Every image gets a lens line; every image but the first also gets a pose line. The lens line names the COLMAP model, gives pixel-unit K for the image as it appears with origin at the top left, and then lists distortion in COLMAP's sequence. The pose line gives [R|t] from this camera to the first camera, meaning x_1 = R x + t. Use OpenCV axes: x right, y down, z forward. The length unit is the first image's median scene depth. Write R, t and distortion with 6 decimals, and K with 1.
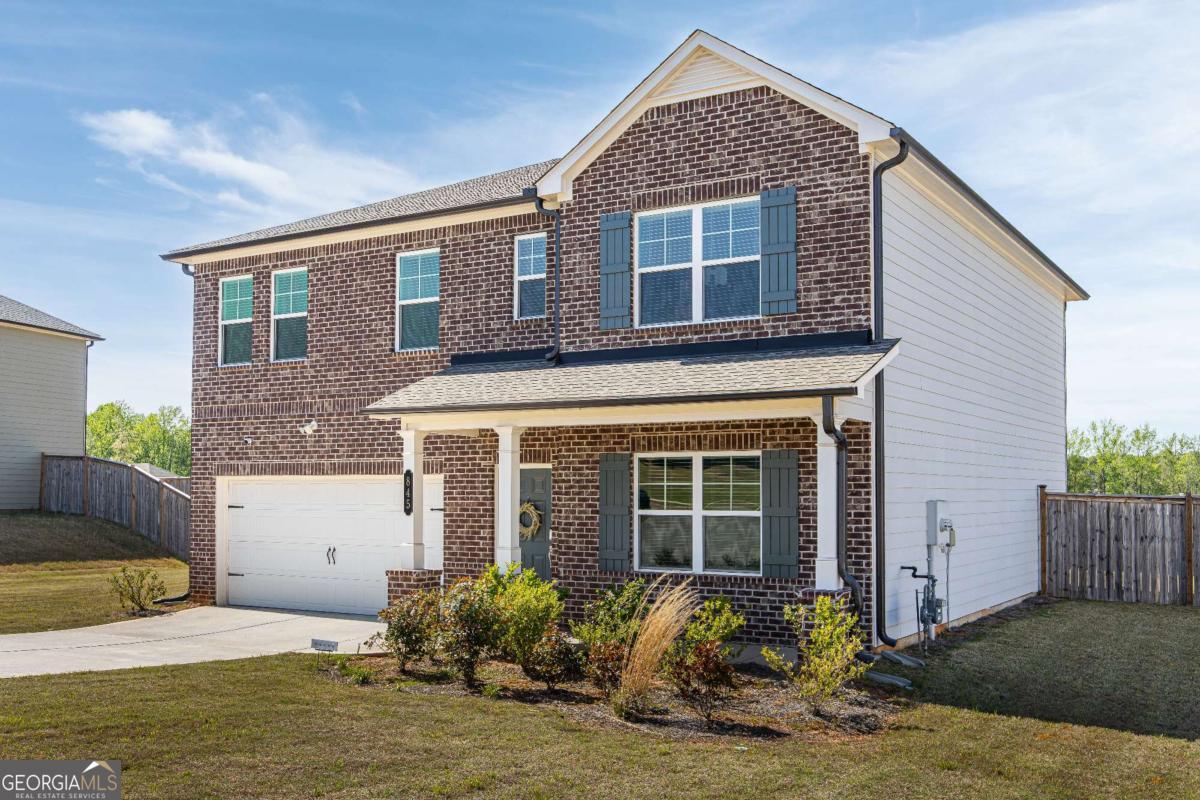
lens RADIAL K [[1137.0, 0, 599.7], [0, 1137.0, 447.0], [0, 0, 1]] dist [0.064387, 0.002691]
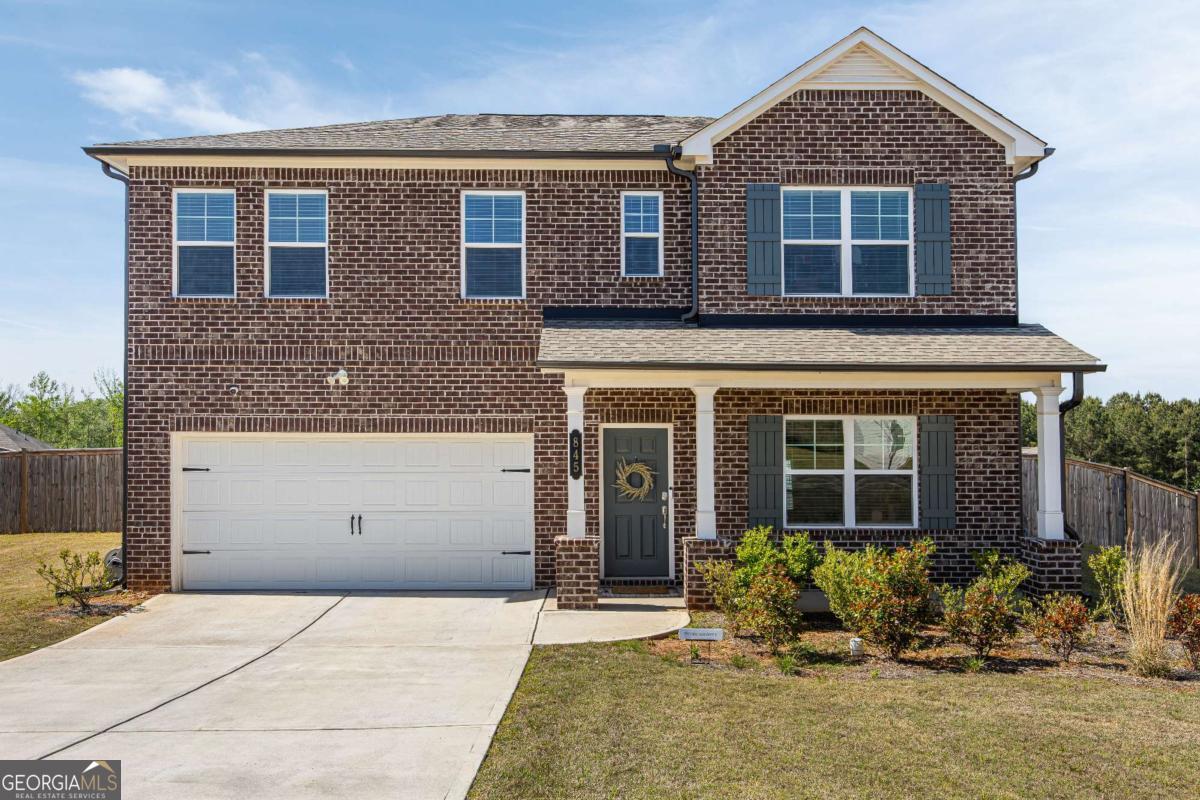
lens RADIAL K [[969.5, 0, 600.0], [0, 969.5, 400.0], [0, 0, 1]] dist [0.047669, 0.003292]
pose [[0.844801, 0.024468, 0.534521, -0.575982], [-0.022158, 0.999697, -0.010741, 0.004490], [-0.534622, -0.002770, 0.845087, 0.327622]]
